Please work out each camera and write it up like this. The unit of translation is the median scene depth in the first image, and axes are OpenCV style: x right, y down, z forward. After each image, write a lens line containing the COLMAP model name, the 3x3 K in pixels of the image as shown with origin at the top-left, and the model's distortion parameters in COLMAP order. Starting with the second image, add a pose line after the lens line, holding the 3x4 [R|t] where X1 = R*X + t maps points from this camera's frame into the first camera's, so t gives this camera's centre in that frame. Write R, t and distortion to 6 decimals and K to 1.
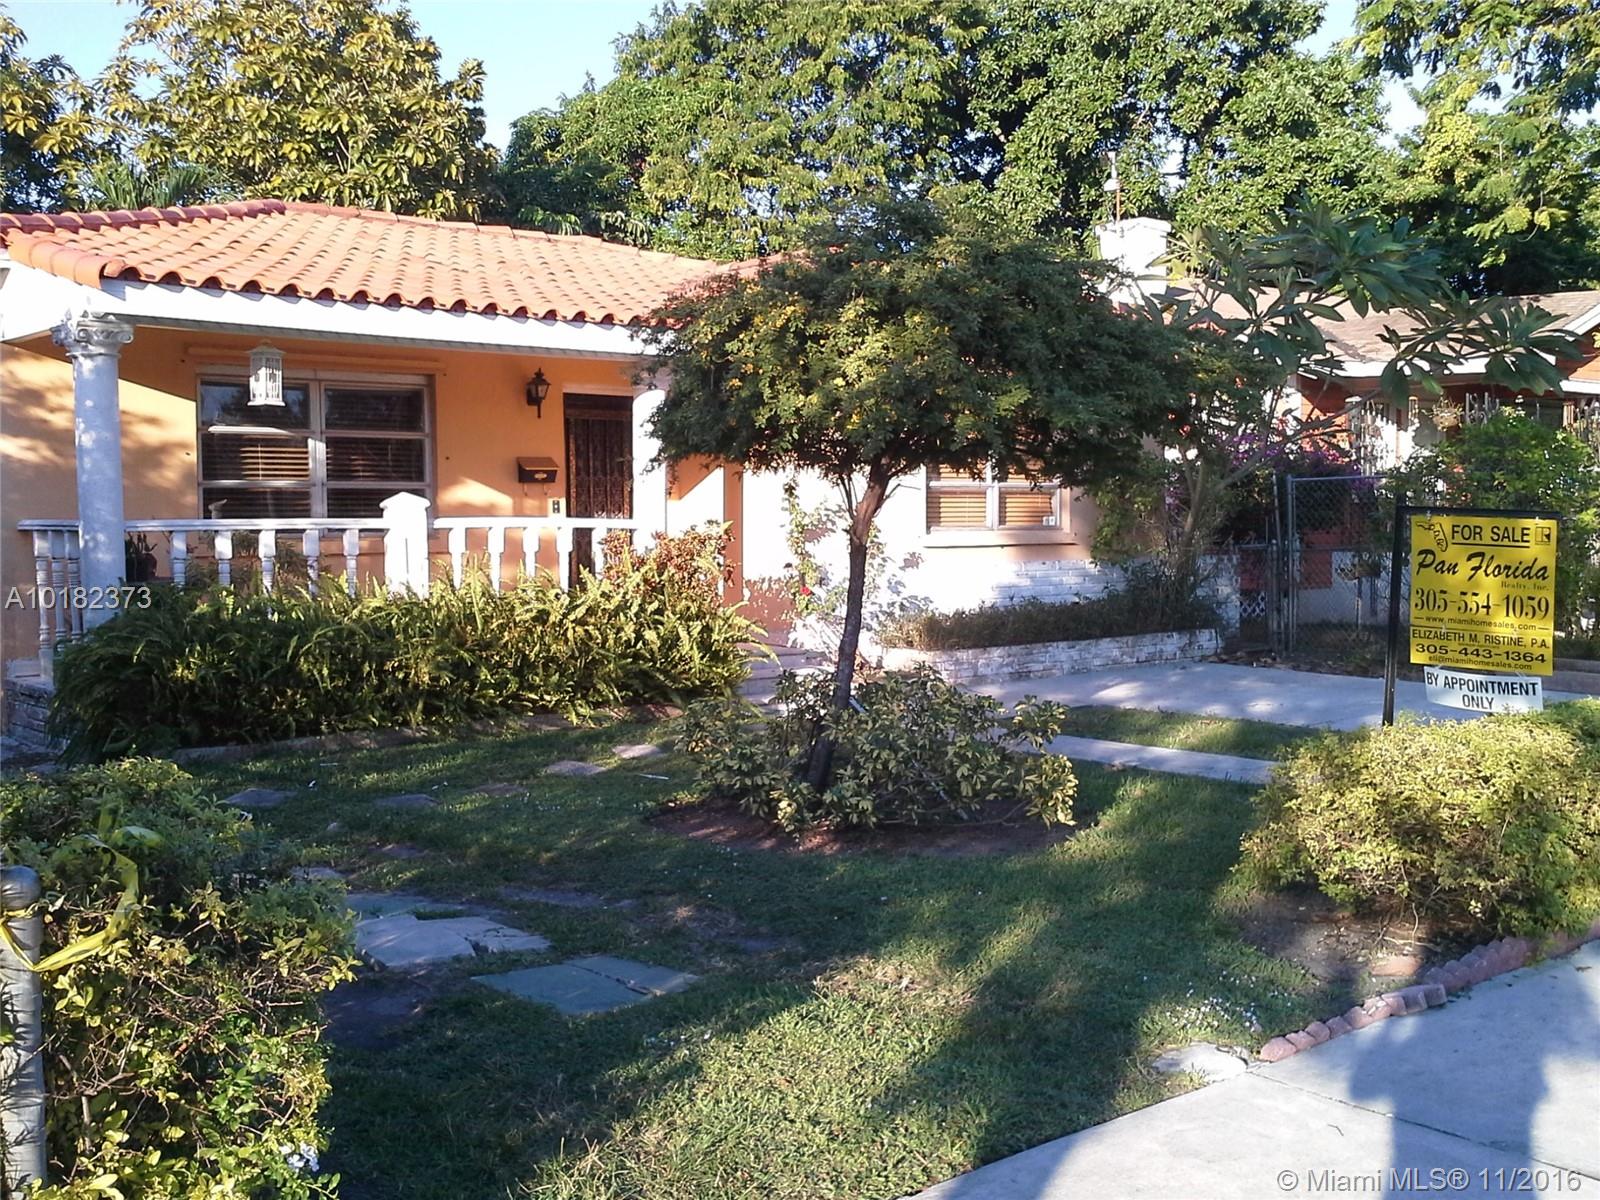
lens RADIAL K [[1722.8, 0, 800.0], [0, 1722.8, 600.0], [0, 0, 1]] dist [0.047266, -0.192998]
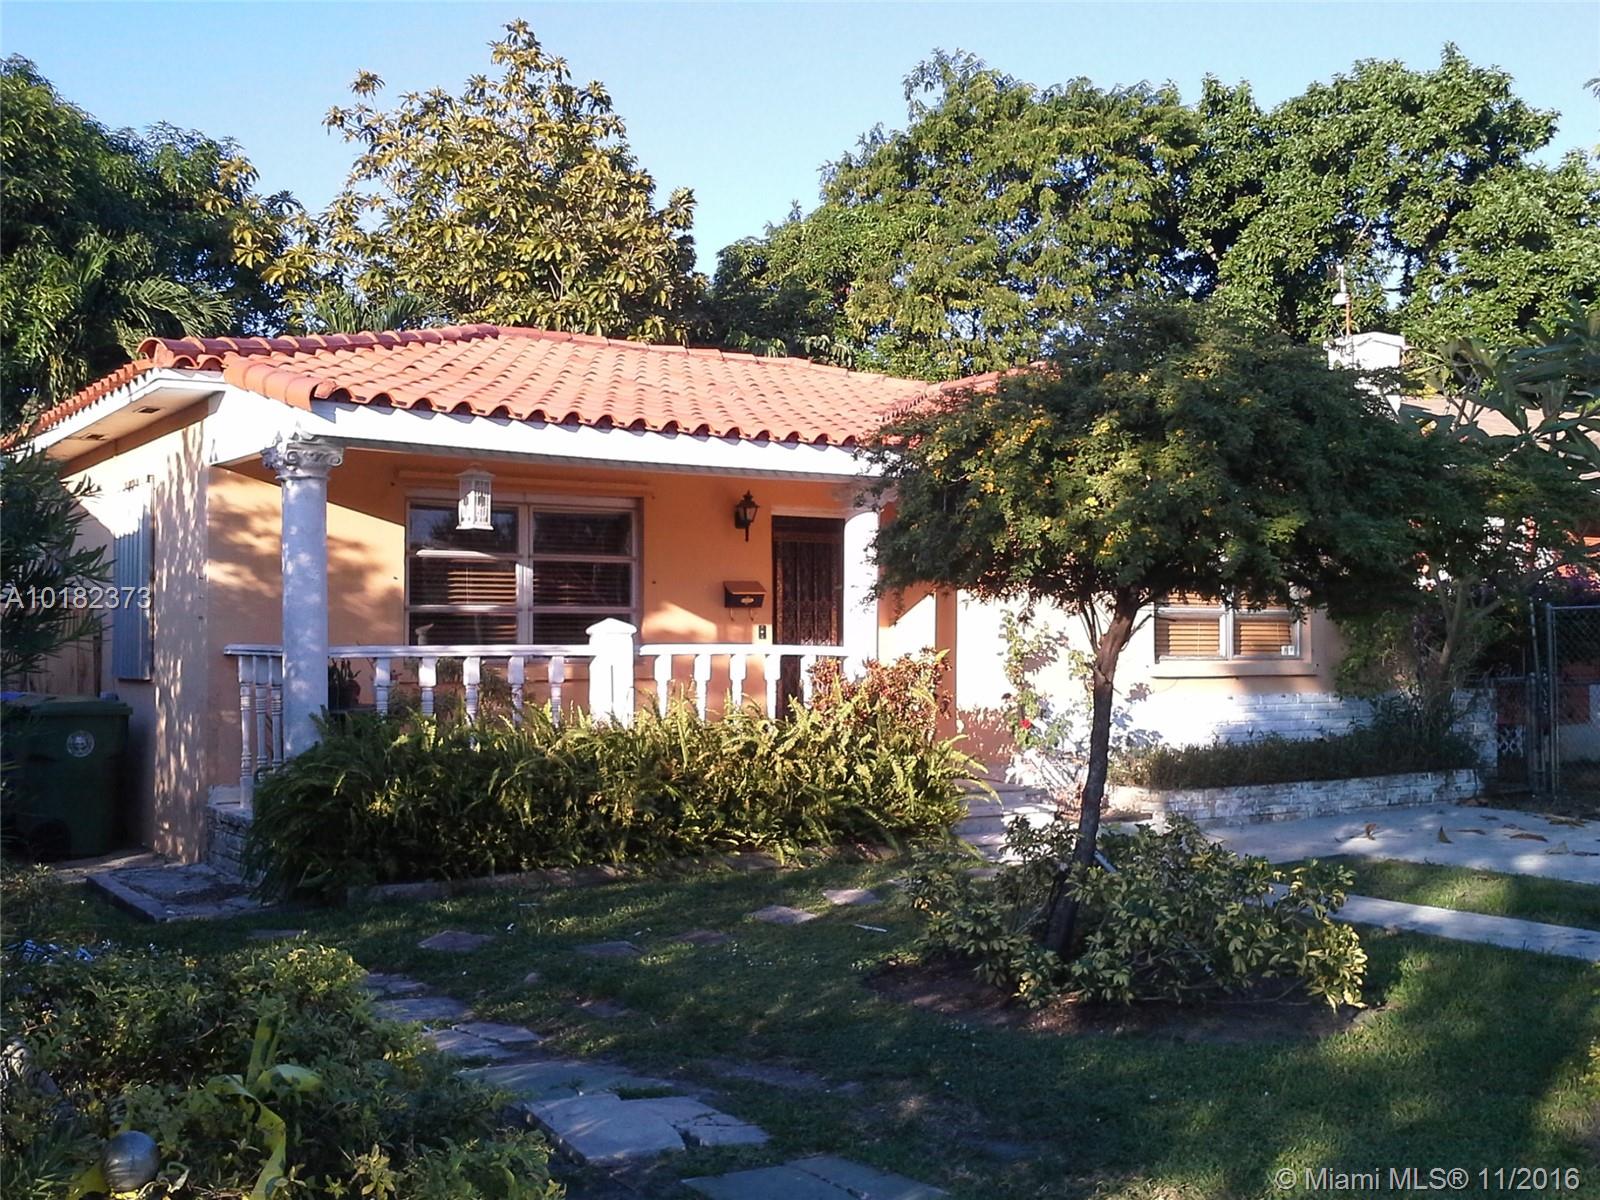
lens RADIAL K [[1709.8, 0, 800.9], [0, 1709.8, 579.3], [0, 0, 1]] dist [0.013290, -0.266060]
pose [[0.993831, 0.001585, -0.110890, -0.015665], [-0.010667, 0.996629, -0.081349, -0.006749], [0.110387, 0.082030, 0.990498, 0.056219]]
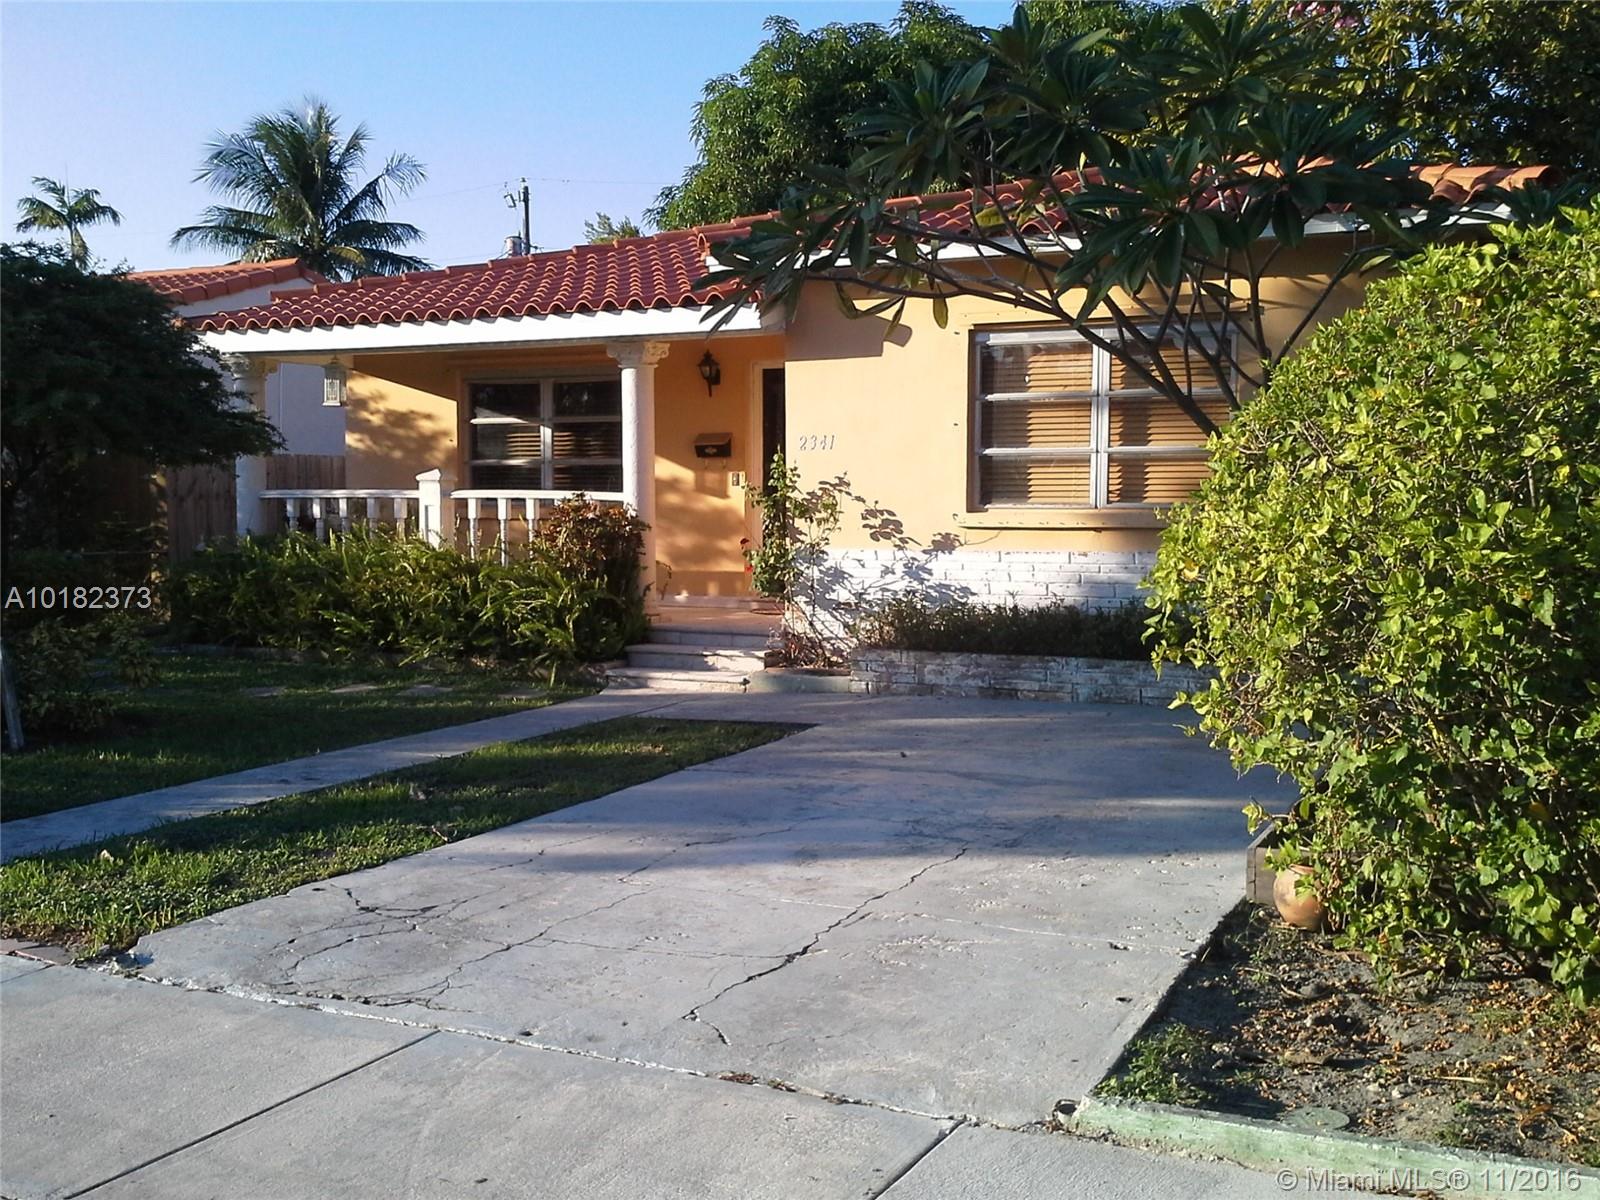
lens RADIAL K [[1722.8, 0, 800.0], [0, 1722.8, 600.0], [0, 0, 1]] dist [0.047266, -0.192998]
pose [[0.415855, 0.062672, -0.907269, 0.850359], [-0.047264, 0.997764, 0.047259, -0.033329], [0.908202, 0.023228, 0.417888, 0.612269]]
